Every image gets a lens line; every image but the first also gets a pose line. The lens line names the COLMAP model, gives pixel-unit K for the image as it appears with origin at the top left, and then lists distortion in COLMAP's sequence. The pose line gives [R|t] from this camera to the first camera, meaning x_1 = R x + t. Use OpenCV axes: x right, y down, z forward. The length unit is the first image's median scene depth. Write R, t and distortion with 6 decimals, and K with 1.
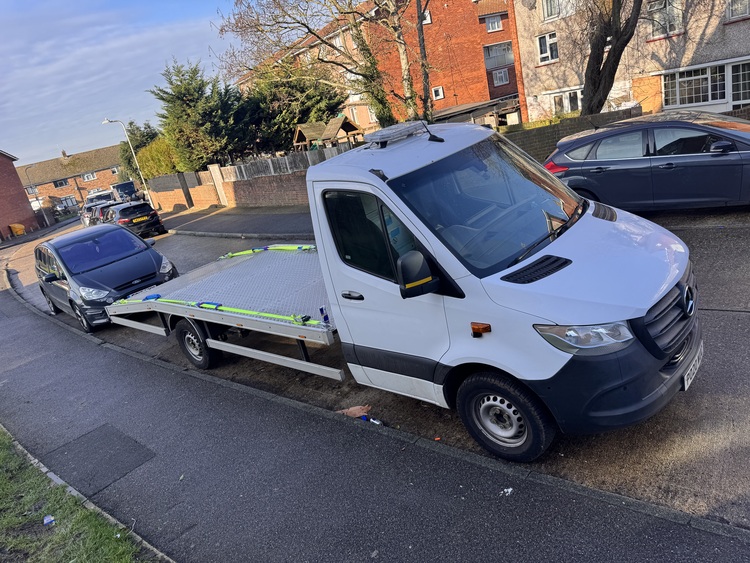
lens RADIAL K [[529.7, 0, 379.8], [0, 529.7, 281.0], [0, 0, 1]] dist [0.013778, -0.004289]
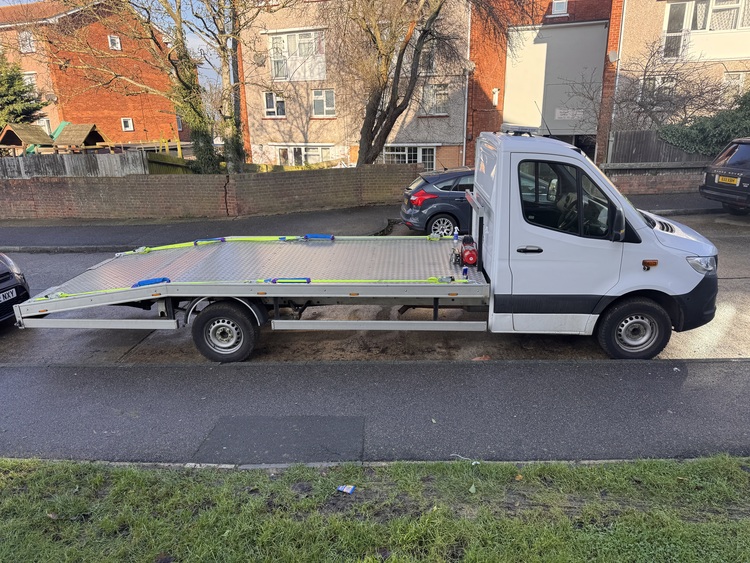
lens RADIAL K [[526.8, 0, 375.0], [0, 526.8, 281.5], [0, 0, 1]] dist [0.076522, -0.094907]
pose [[0.776359, 0.020043, 0.629973, -0.228695], [0.047640, 0.994769, -0.090359, 0.040527], [-0.628488, 0.100163, 0.771343, 0.059304]]
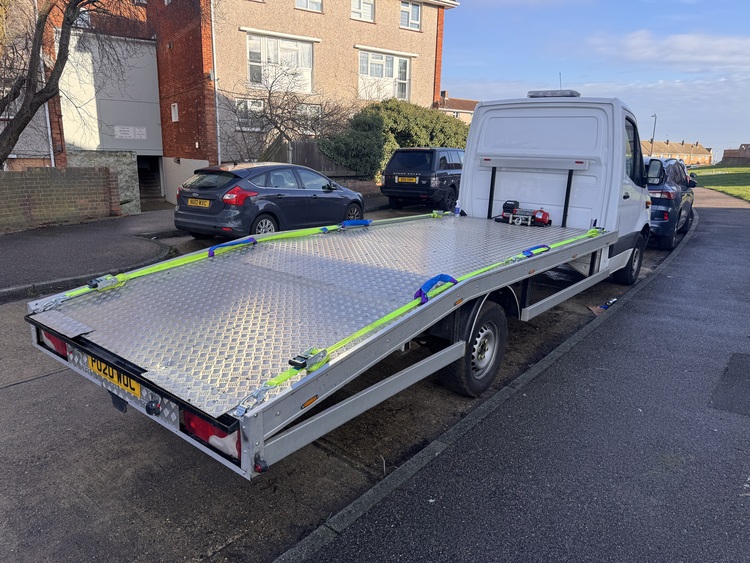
lens RADIAL K [[529.7, 0, 379.8], [0, 529.7, 281.0], [0, 0, 1]] dist [0.013778, -0.004289]
pose [[-0.054590, -0.009010, 0.998468, -0.296017], [0.306288, 0.951602, 0.025333, 0.000864], [-0.950372, 0.307202, -0.049189, 0.363130]]
